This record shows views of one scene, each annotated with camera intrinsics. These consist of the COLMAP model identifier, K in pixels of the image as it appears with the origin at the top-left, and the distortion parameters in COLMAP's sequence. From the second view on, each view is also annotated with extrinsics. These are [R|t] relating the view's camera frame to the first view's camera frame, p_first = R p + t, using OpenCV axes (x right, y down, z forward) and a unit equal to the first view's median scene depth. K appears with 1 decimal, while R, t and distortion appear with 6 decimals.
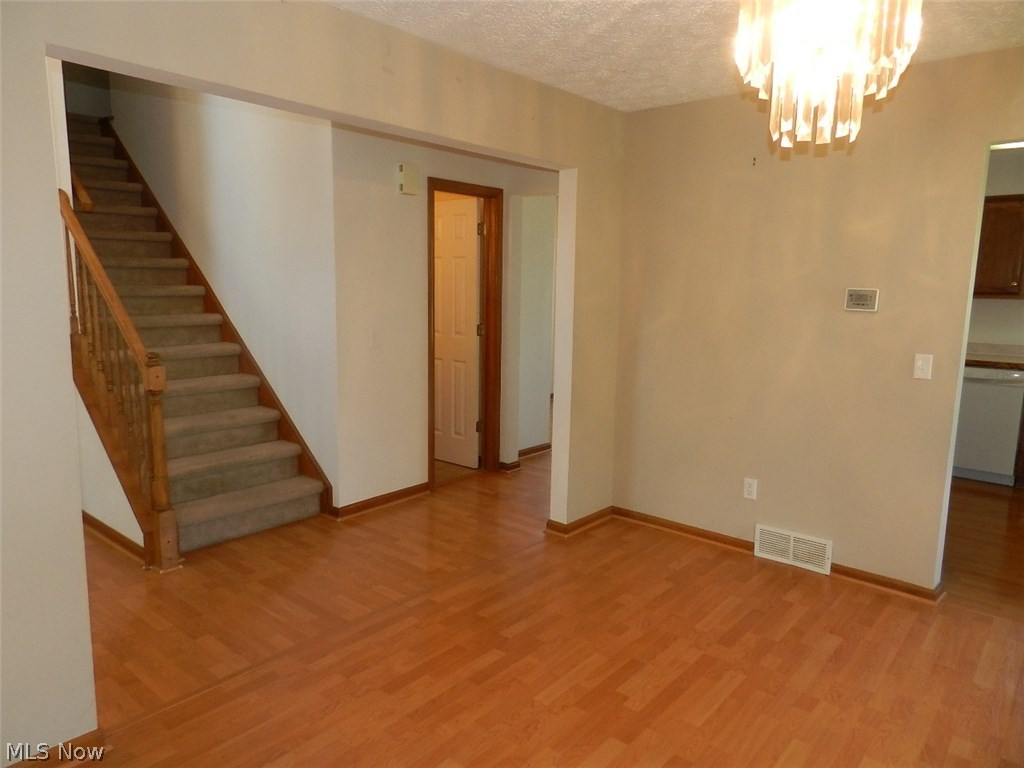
lens RADIAL K [[689.2, 0, 512.0], [0, 689.2, 384.0], [0, 0, 1]] dist [0.011247, -0.002178]
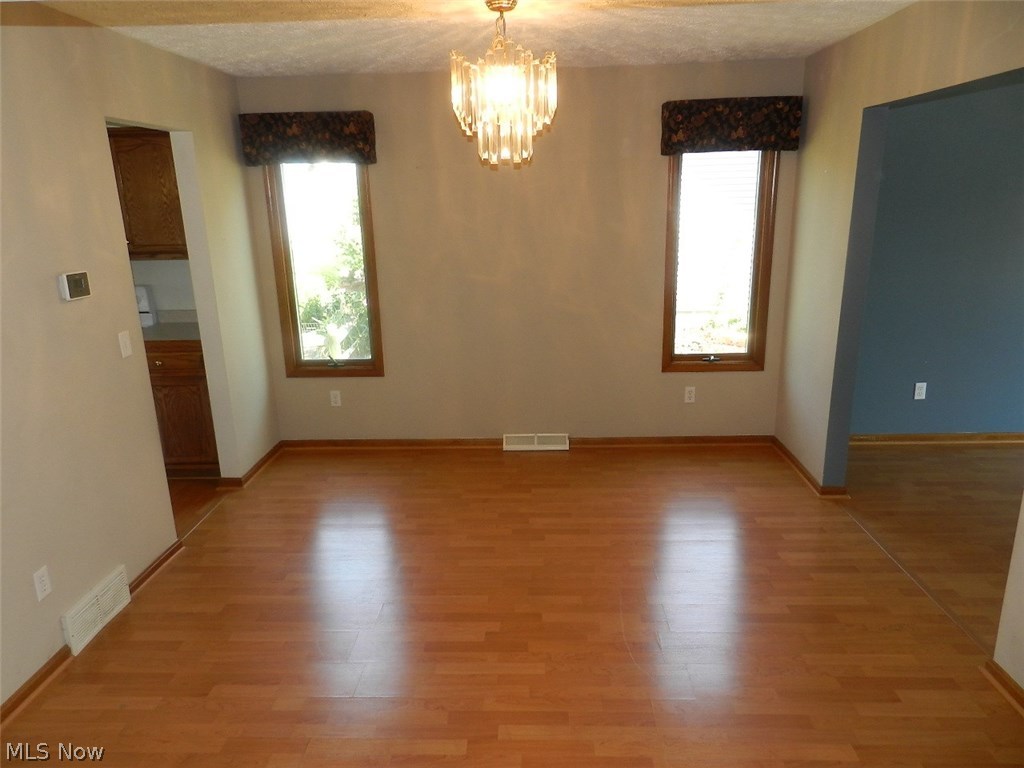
lens RADIAL K [[689.2, 0, 512.0], [0, 689.2, 384.0], [0, 0, 1]] dist [0.011247, -0.002178]
pose [[-0.610051, -0.216558, 0.762195, -0.608897], [0.136945, 0.918635, 0.370615, -0.319096], [-0.780438, 0.330473, -0.530757, 1.390849]]
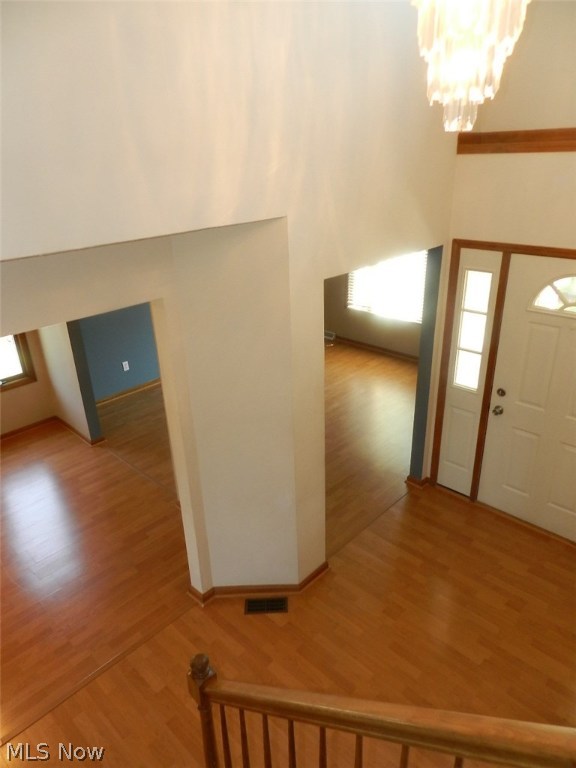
lens RADIAL K [[516.9, 0, 288.0], [0, 516.9, 384.0], [0, 0, 1]] dist [0.011247, -0.002178]
pose [[-0.997260, -0.014558, 0.072536, -0.853668], [0.027789, 0.834952, 0.549621, -0.778501], [-0.068566, 0.550131, -0.832259, 1.672809]]
